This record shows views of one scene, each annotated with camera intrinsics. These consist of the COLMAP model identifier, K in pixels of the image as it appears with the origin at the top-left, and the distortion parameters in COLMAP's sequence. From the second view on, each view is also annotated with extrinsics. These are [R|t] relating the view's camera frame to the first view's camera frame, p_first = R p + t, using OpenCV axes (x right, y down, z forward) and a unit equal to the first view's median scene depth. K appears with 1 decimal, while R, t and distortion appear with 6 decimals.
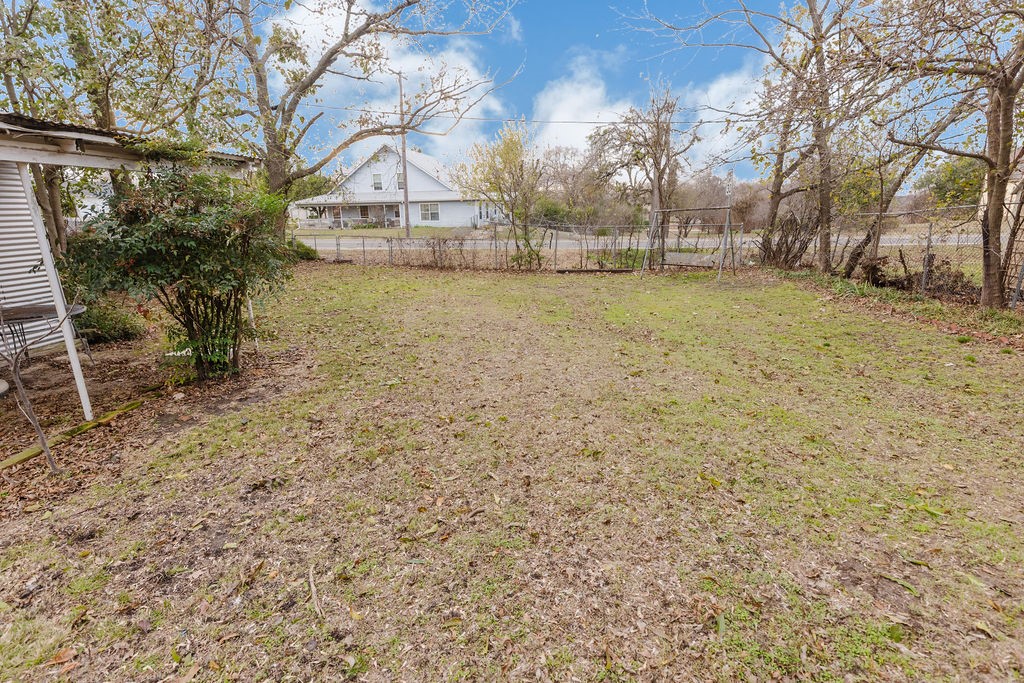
lens RADIAL K [[475.0, 0, 512.0], [0, 475.0, 341.5], [0, 0, 1]] dist [0.001695, -0.000051]
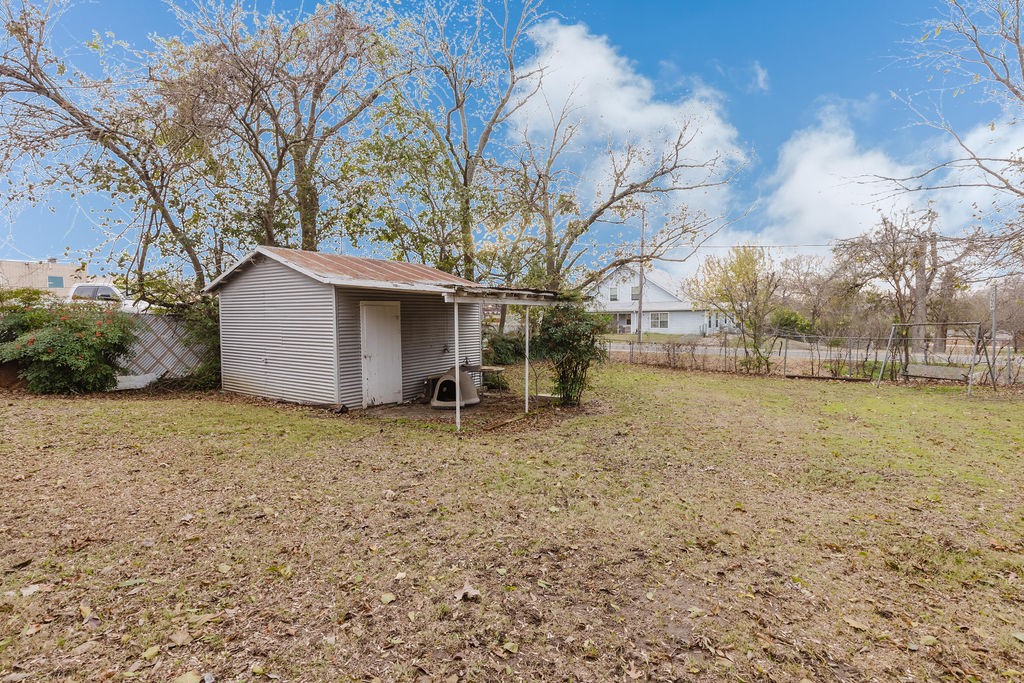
lens RADIAL K [[475.0, 0, 512.0], [0, 475.0, 341.5], [0, 0, 1]] dist [0.001695, -0.000051]
pose [[0.898280, 0.033856, -0.438117, 0.004243], [-0.127925, 0.973991, -0.187020, 0.051846], [0.420391, 0.224042, 0.879248, -0.213191]]
